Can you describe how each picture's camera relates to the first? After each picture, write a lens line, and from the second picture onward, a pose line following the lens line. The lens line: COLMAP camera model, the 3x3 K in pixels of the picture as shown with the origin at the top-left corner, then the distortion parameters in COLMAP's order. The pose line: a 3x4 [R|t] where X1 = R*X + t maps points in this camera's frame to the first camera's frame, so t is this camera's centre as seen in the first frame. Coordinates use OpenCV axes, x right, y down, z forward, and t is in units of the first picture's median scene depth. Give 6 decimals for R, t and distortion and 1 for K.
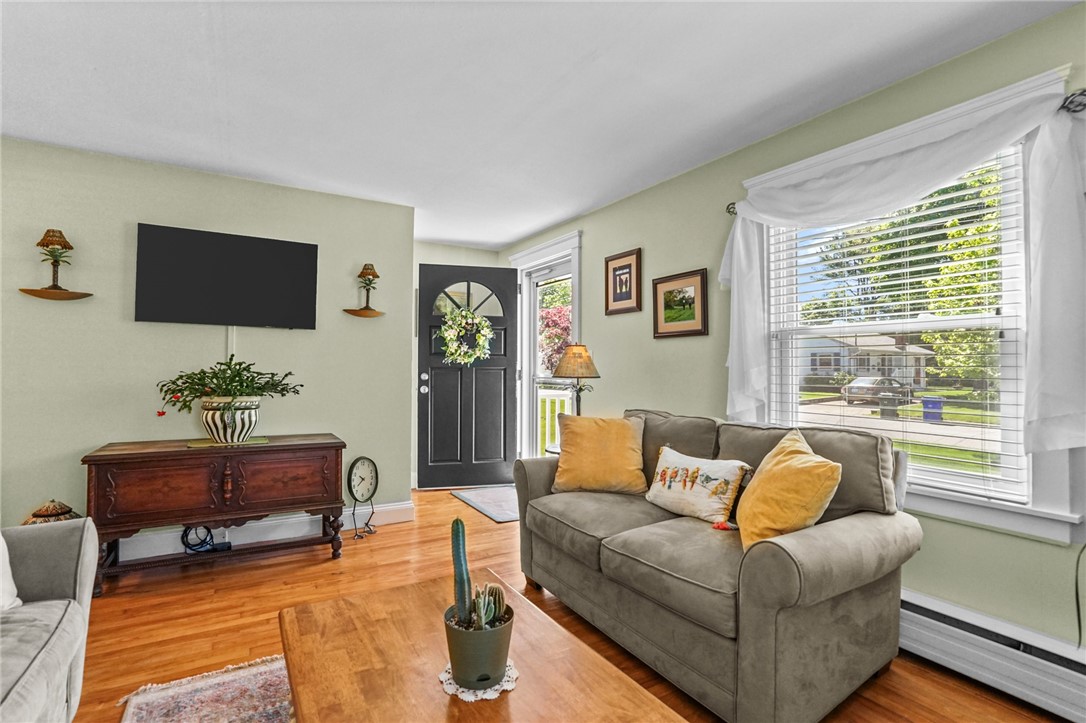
lens RADIAL K [[506.9, 0, 540.1], [0, 506.9, 358.0], [0, 0, 1]] dist [-0.038810, 0.009176]
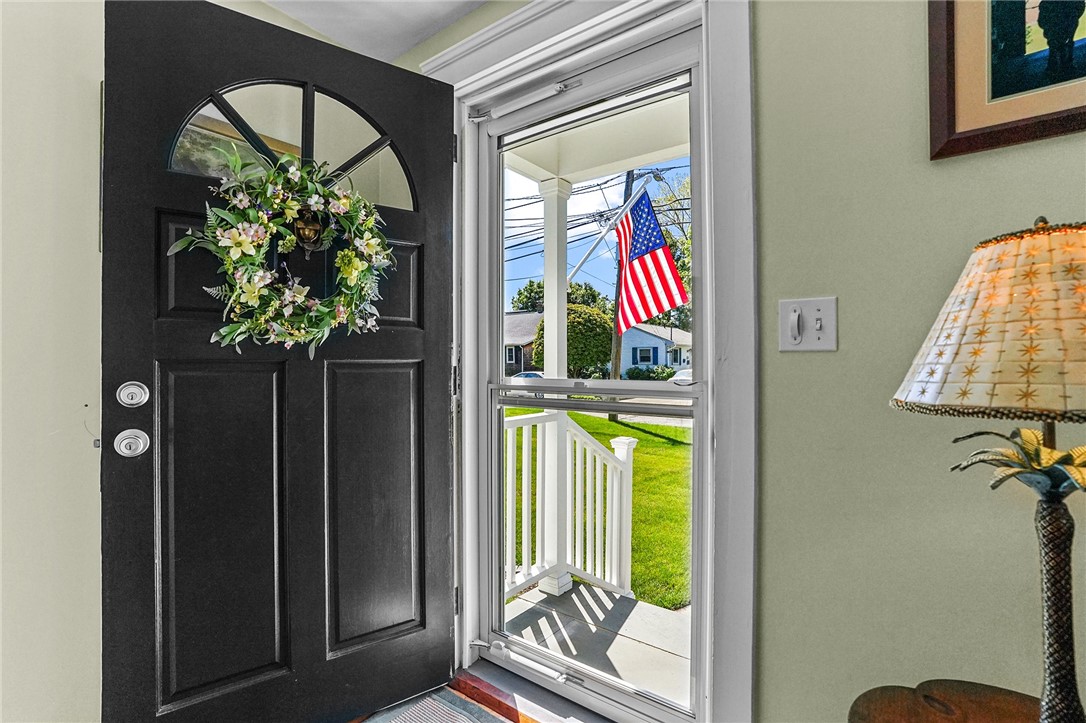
lens RADIAL K [[506.9, 0, 537.8], [0, 506.9, 360.0], [0, 0, 1]] dist [-0.038810, 0.009176]
pose [[0.935180, -0.000570, 0.354173, -0.222722], [-0.004830, 0.999885, 0.014363, 0.025616], [-0.354141, -0.015143, 0.935069, 1.247040]]
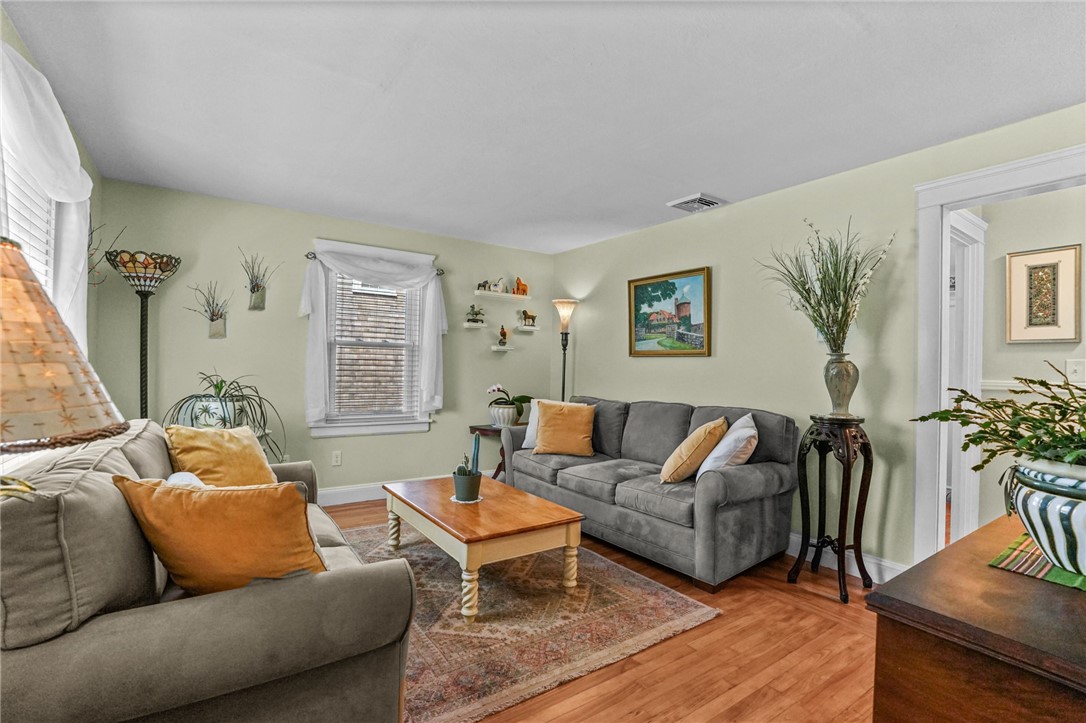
lens RADIAL K [[506.9, 0, 544.7], [0, 506.9, 363.0], [0, 0, 1]] dist [-0.038810, 0.009176]
pose [[-0.996960, -0.024448, -0.073985, -0.131362], [-0.022766, 0.999465, -0.023501, 0.011622], [0.074520, -0.021746, -0.996982, 1.528650]]
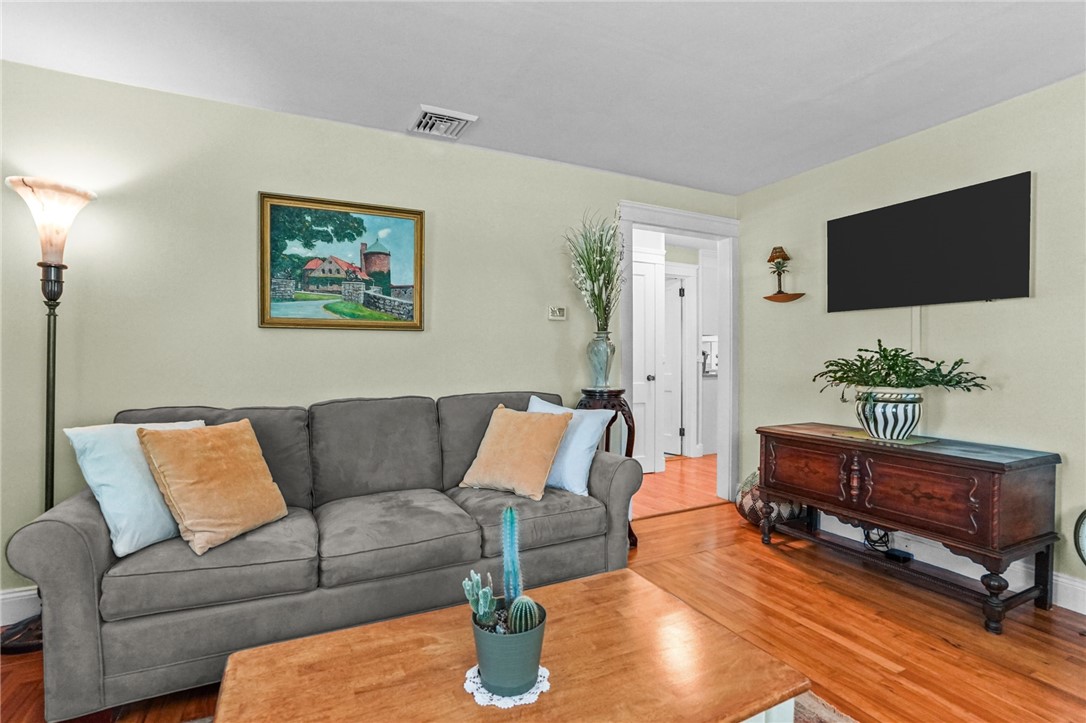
lens RADIAL K [[506.9, 0, 544.0], [0, 506.9, 363.0], [0, 0, 1]] dist [-0.038810, 0.009176]
pose [[-0.080176, 0.002058, -0.996779, 0.348678], [0.021746, 0.999763, 0.000315, 0.023044], [0.996543, -0.021651, -0.080202, 0.511882]]
